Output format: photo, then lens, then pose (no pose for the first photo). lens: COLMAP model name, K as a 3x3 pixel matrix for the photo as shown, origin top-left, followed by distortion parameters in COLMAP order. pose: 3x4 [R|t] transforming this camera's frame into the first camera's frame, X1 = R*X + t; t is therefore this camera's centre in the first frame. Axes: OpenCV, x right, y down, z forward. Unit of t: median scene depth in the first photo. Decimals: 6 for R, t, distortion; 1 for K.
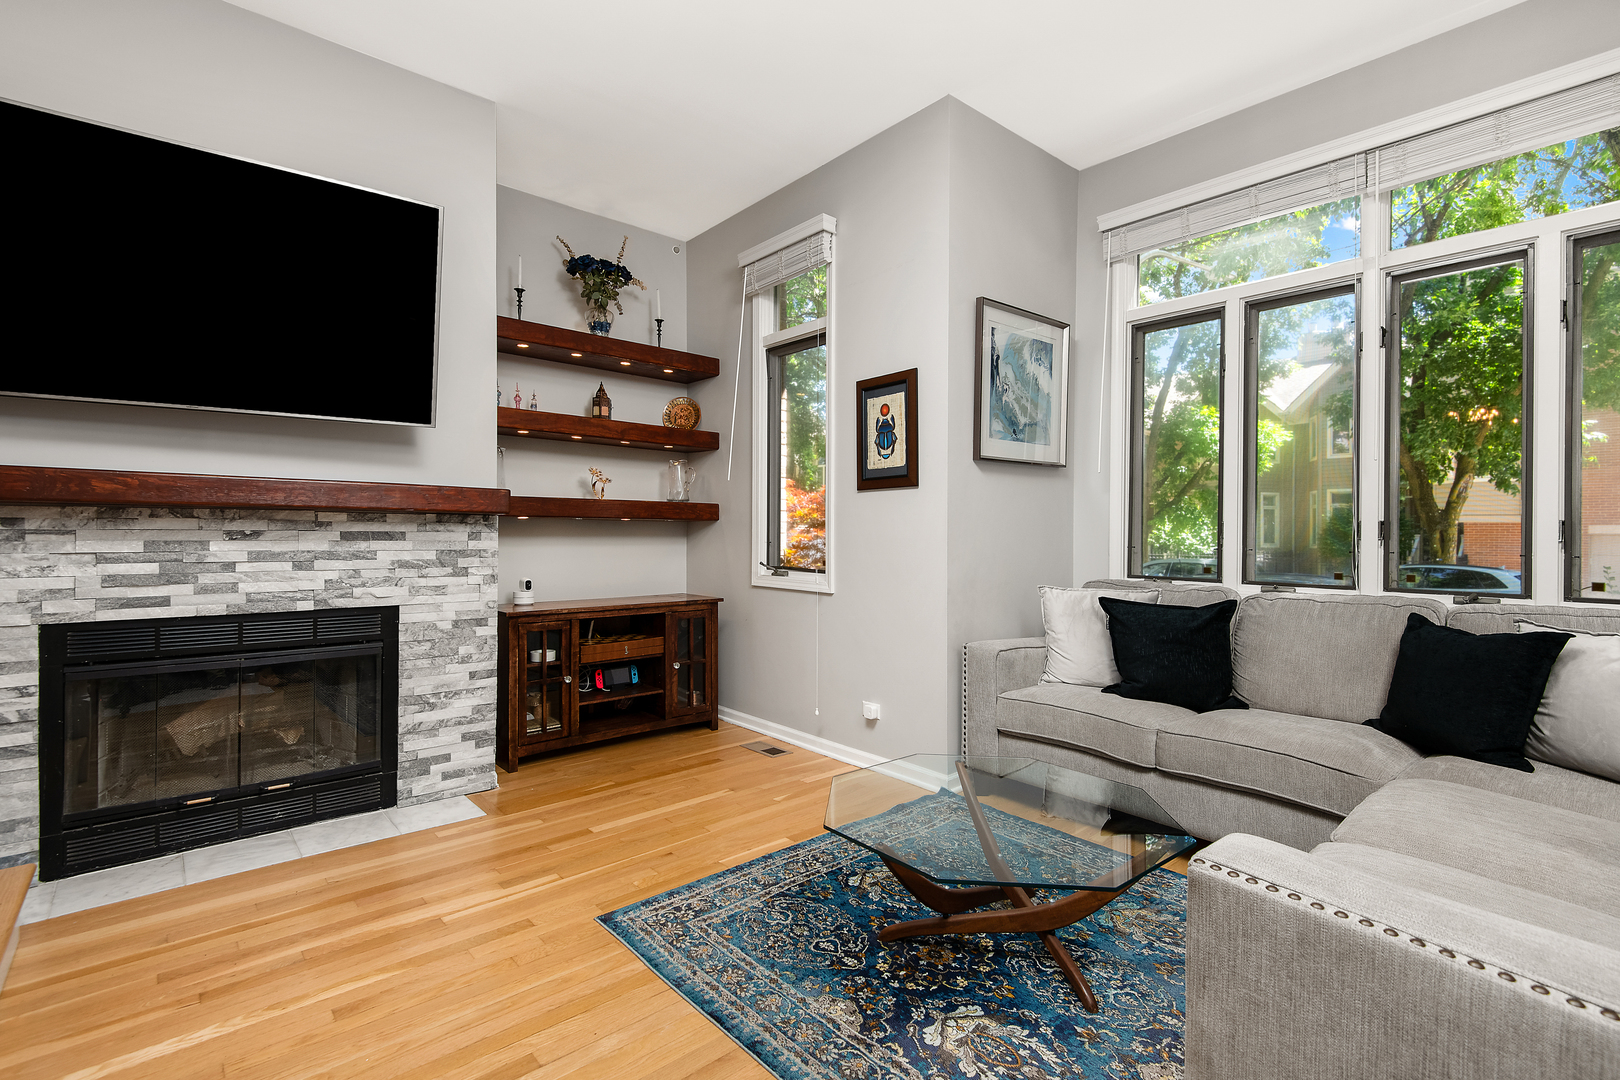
lens RADIAL K [[748.5, 0, 812.6], [0, 748.5, 531.7], [0, 0, 1]] dist [0.014175, -0.002288]
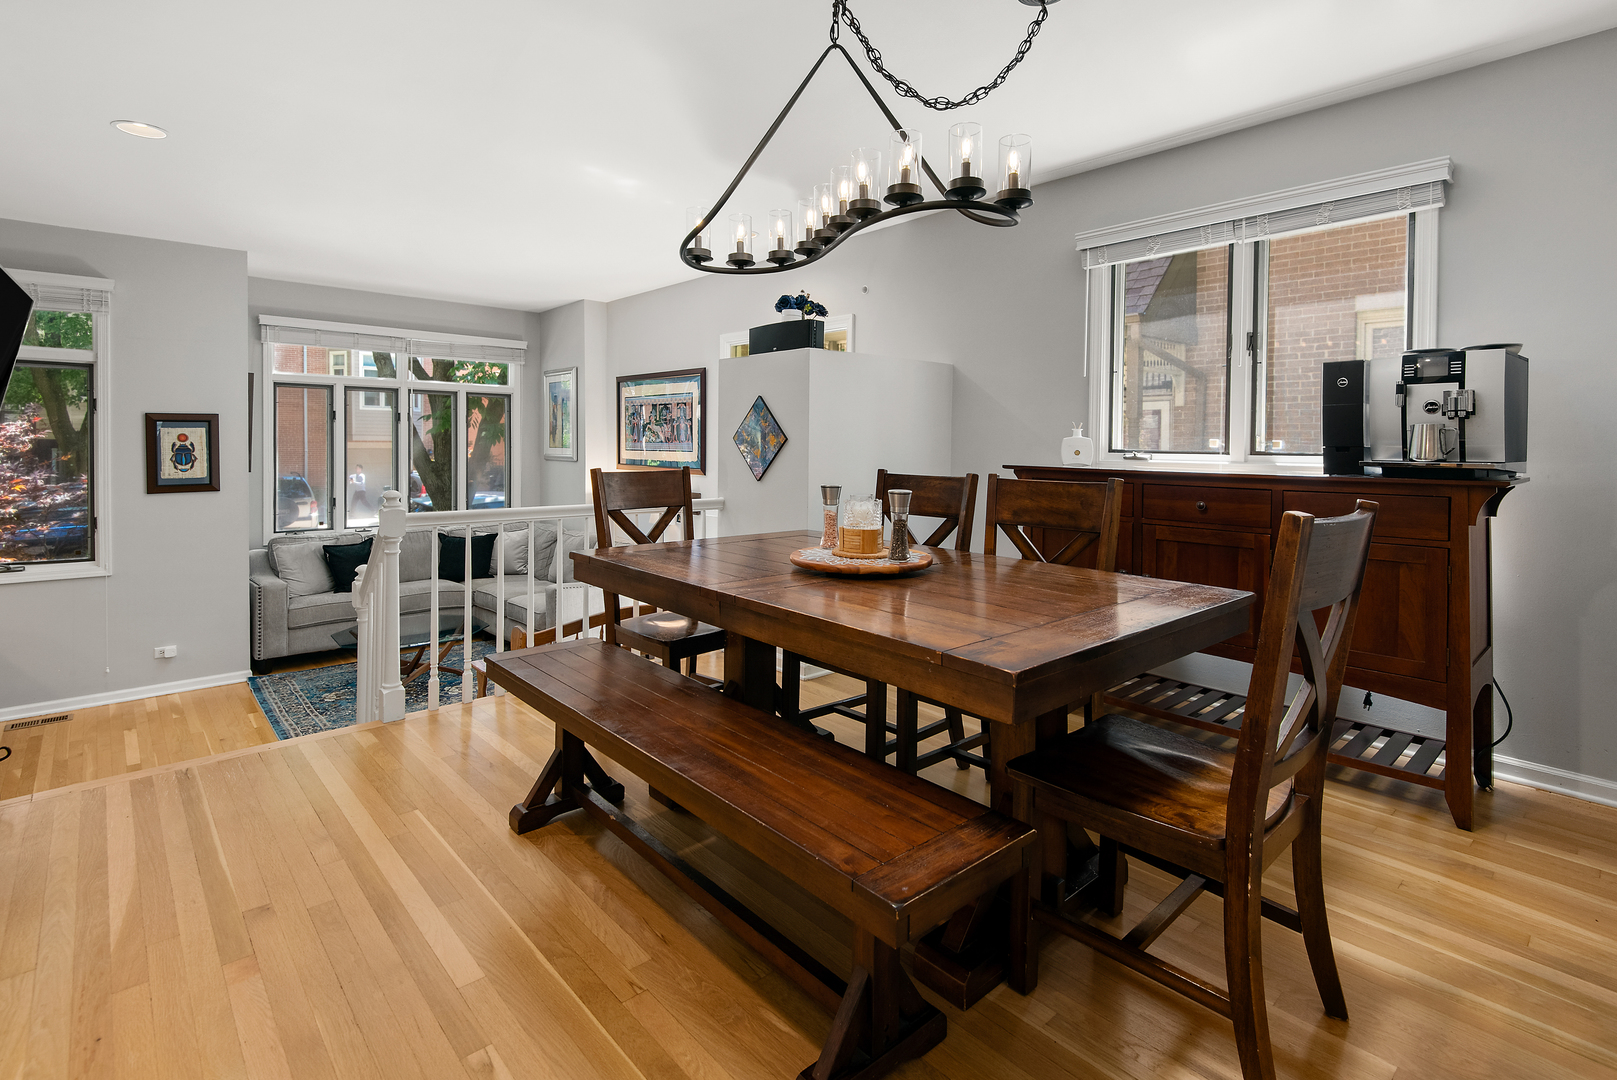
lens RADIAL K [[747.1, 0, 809.0], [0, 747.1, 528.4], [0, 0, 1]] dist [0.014175, -0.002288]
pose [[-0.030324, -0.118606, 0.992478, -1.371316], [-0.021792, 0.992777, 0.117976, -0.186258], [-0.999303, -0.018051, -0.032690, -0.137239]]
